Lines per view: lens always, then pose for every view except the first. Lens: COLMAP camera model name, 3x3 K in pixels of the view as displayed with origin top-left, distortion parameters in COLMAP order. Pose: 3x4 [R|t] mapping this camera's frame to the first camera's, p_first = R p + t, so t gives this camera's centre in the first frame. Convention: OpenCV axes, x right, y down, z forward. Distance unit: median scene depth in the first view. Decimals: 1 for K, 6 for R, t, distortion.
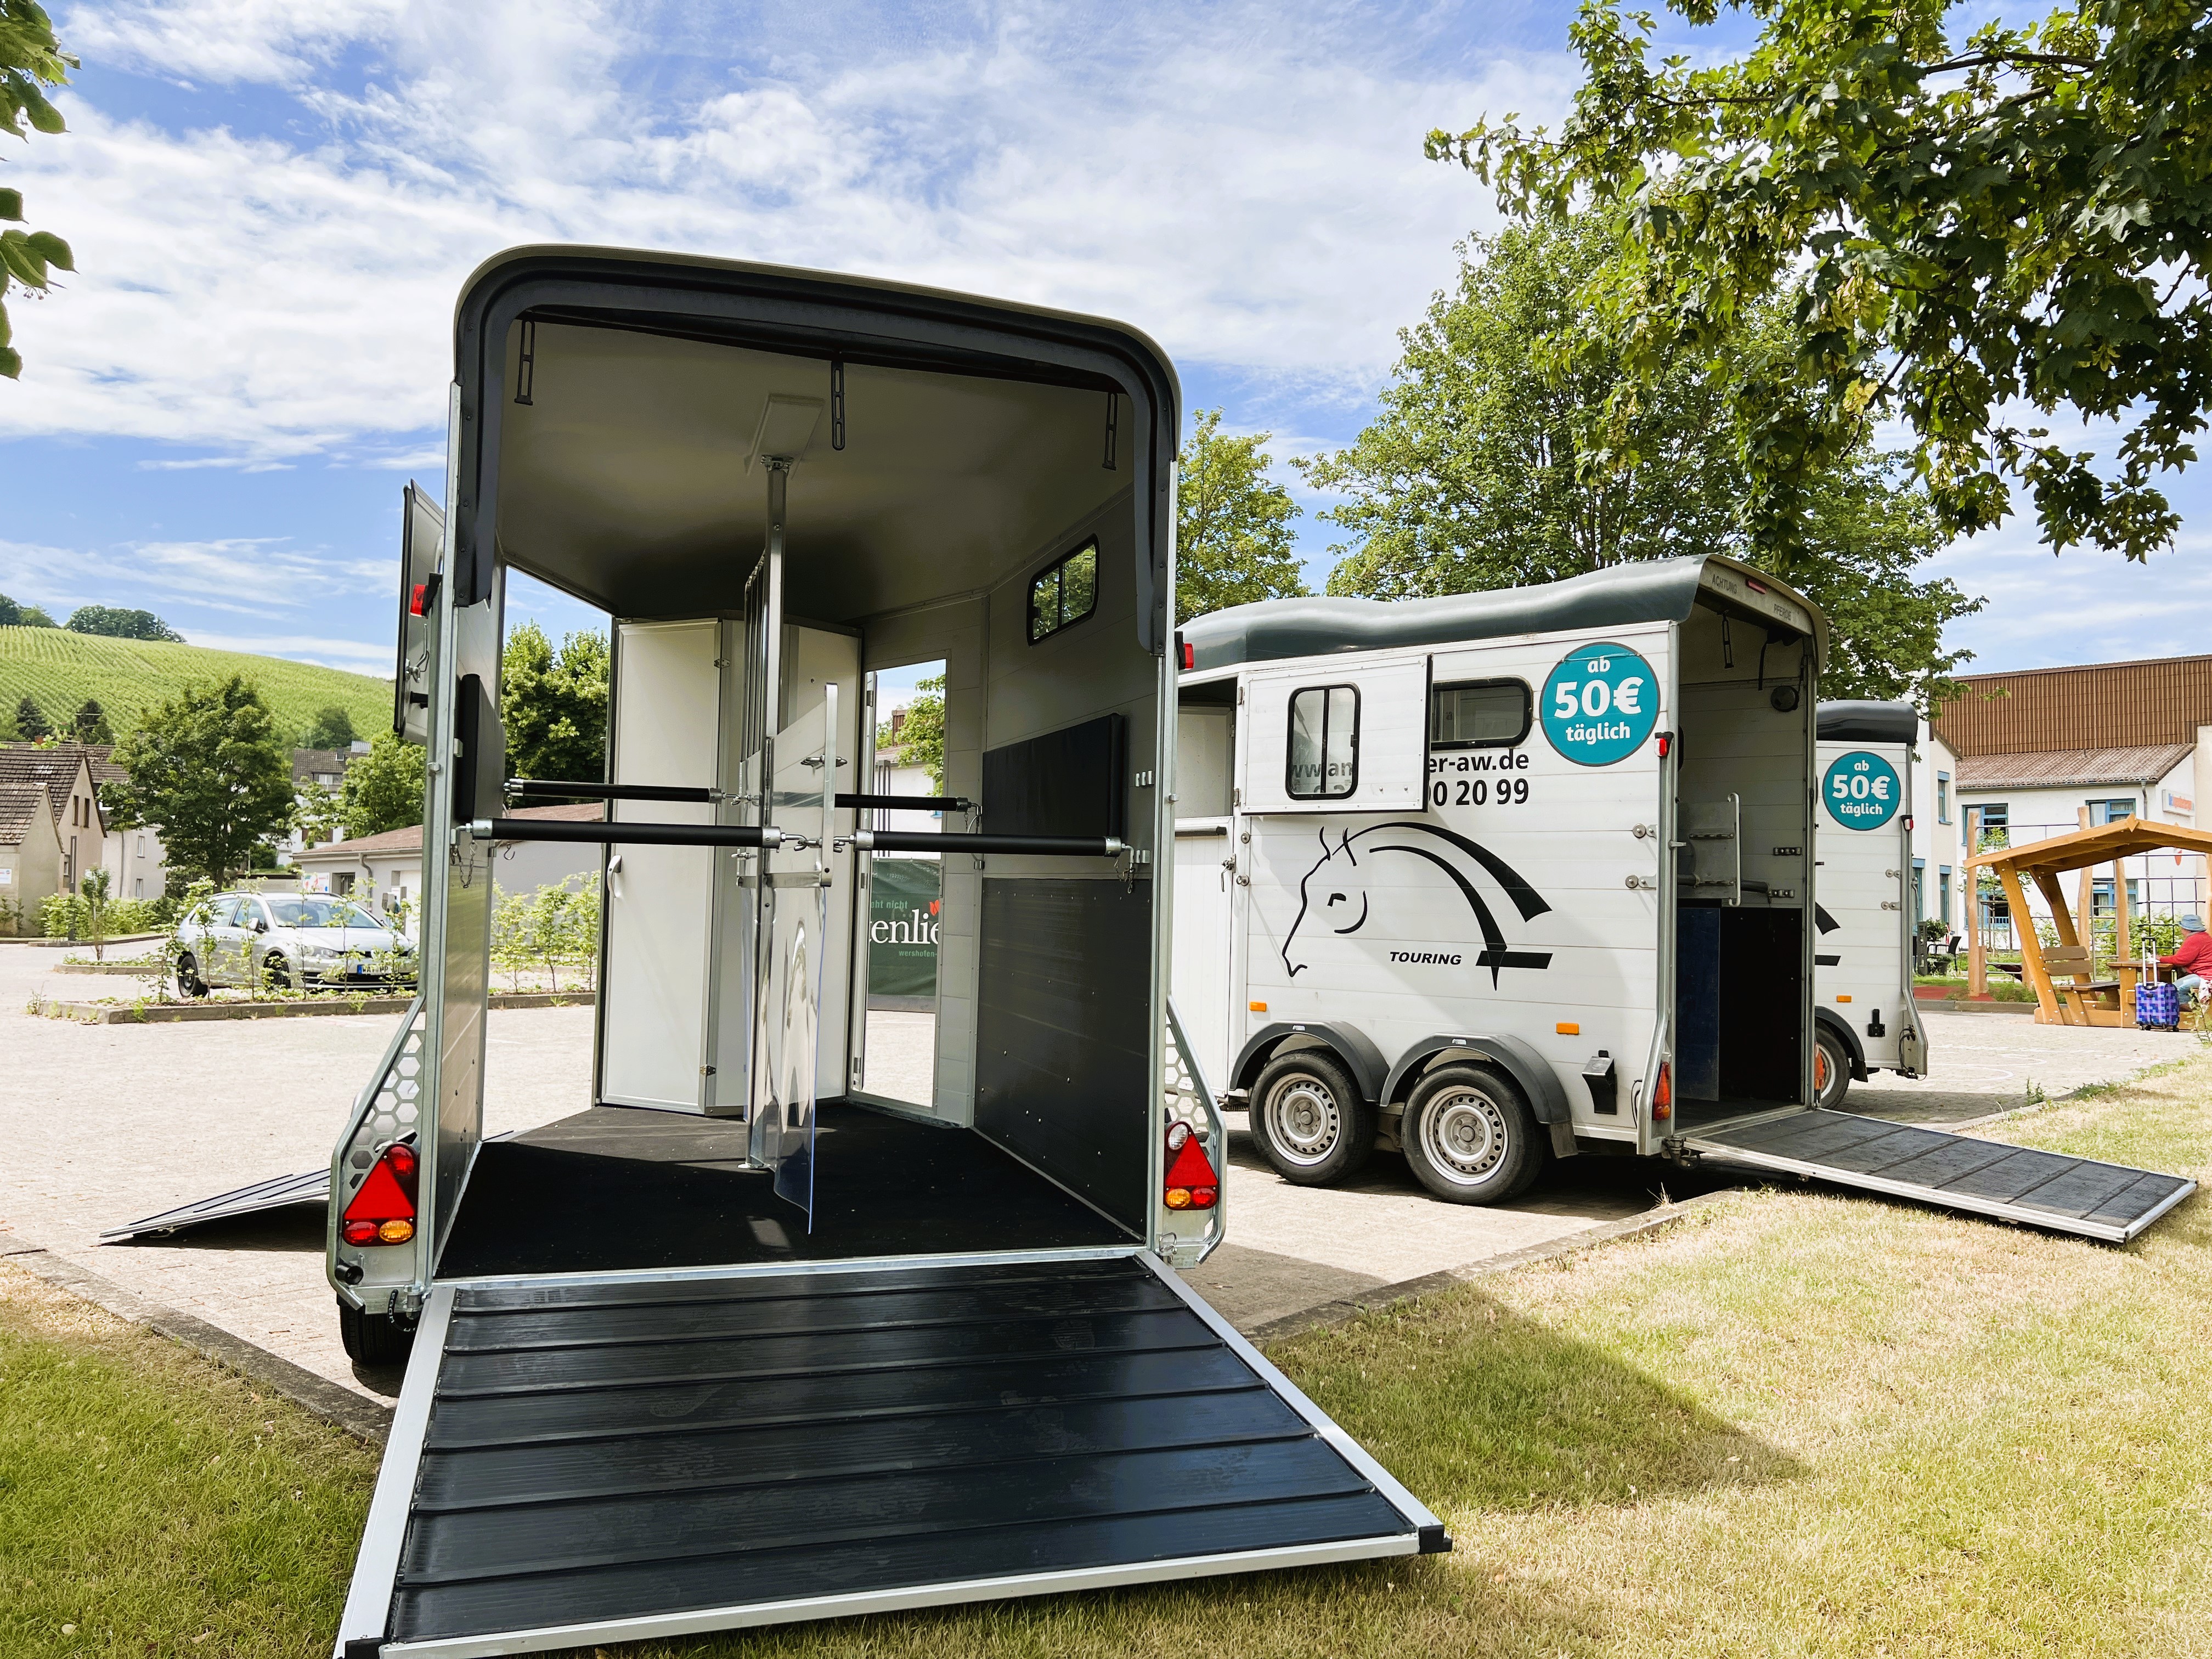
lens RADIAL K [[1656.8, 0, 1106.0], [0, 1656.8, 829.5], [0, 0, 1]] dist [0.035962, -0.038487]
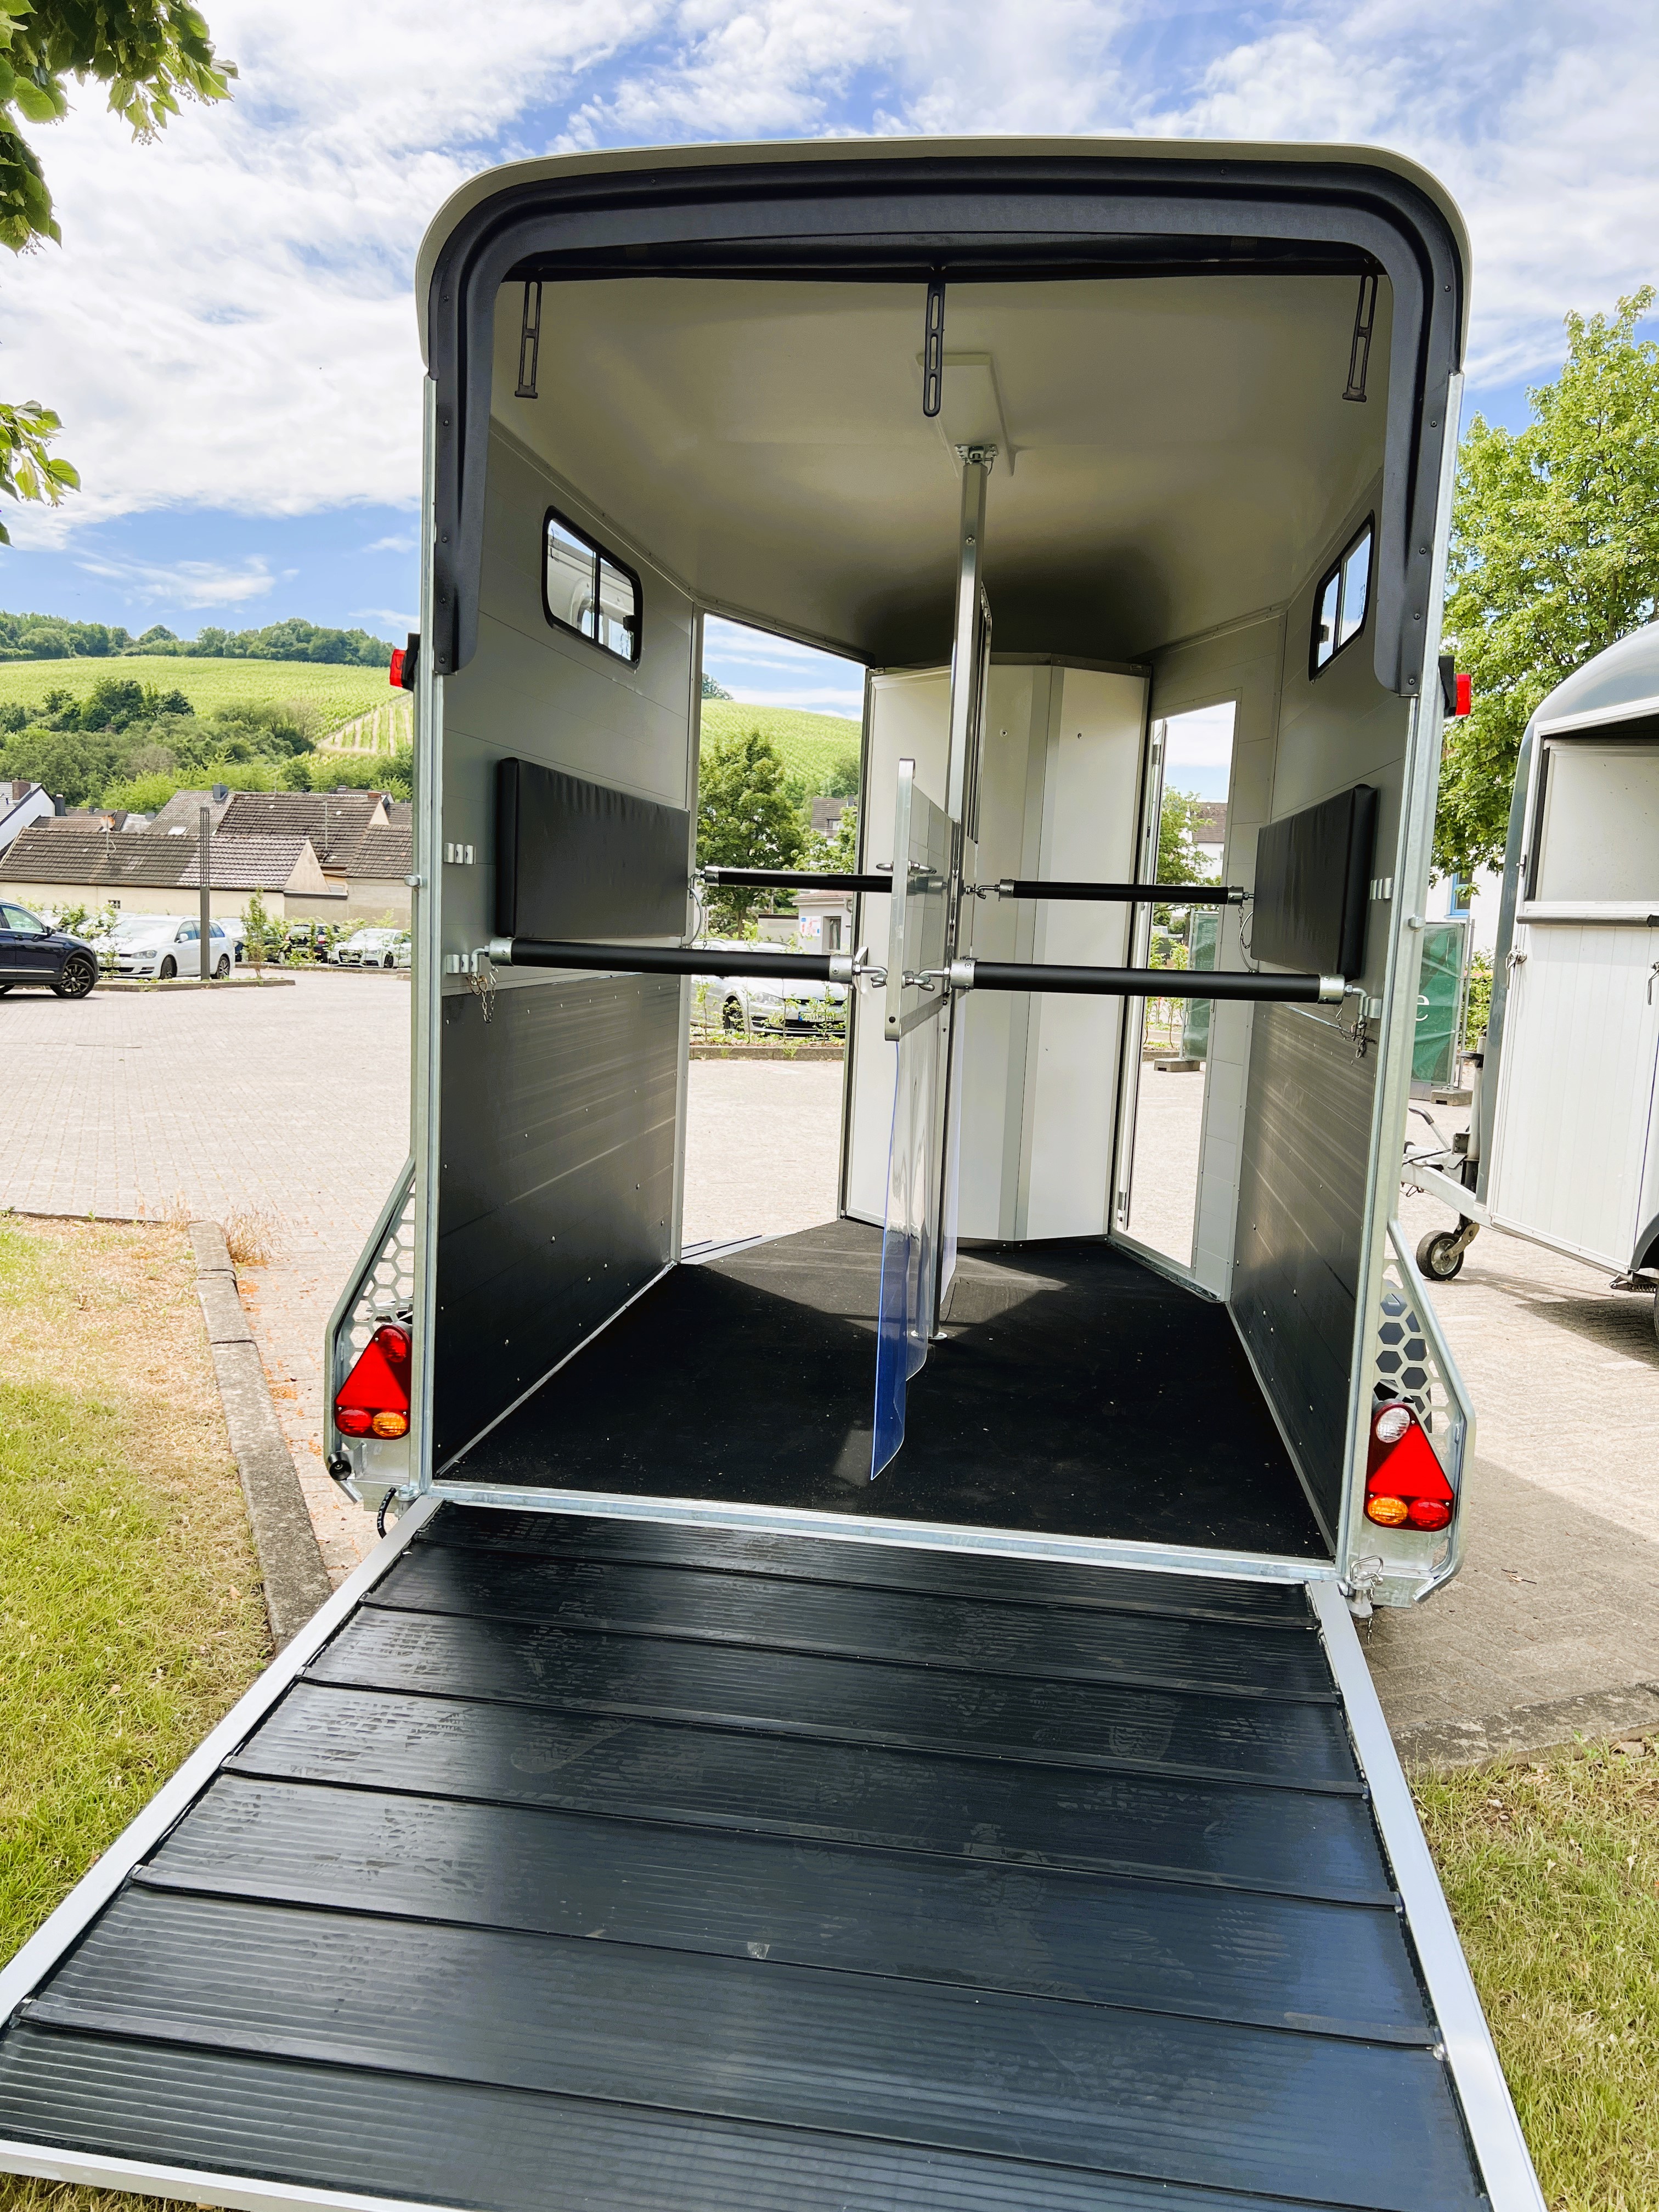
lens RADIAL K [[1673.0, 0, 827.5], [0, 1673.0, 1117.4], [0, 0, 1]] dist [0.109260, -0.120542]
pose [[0.905558, 0.066655, -0.418953, 0.115416], [-0.006404, 0.989614, 0.143604, -0.036786], [0.424174, -0.127359, 0.896580, 0.286162]]
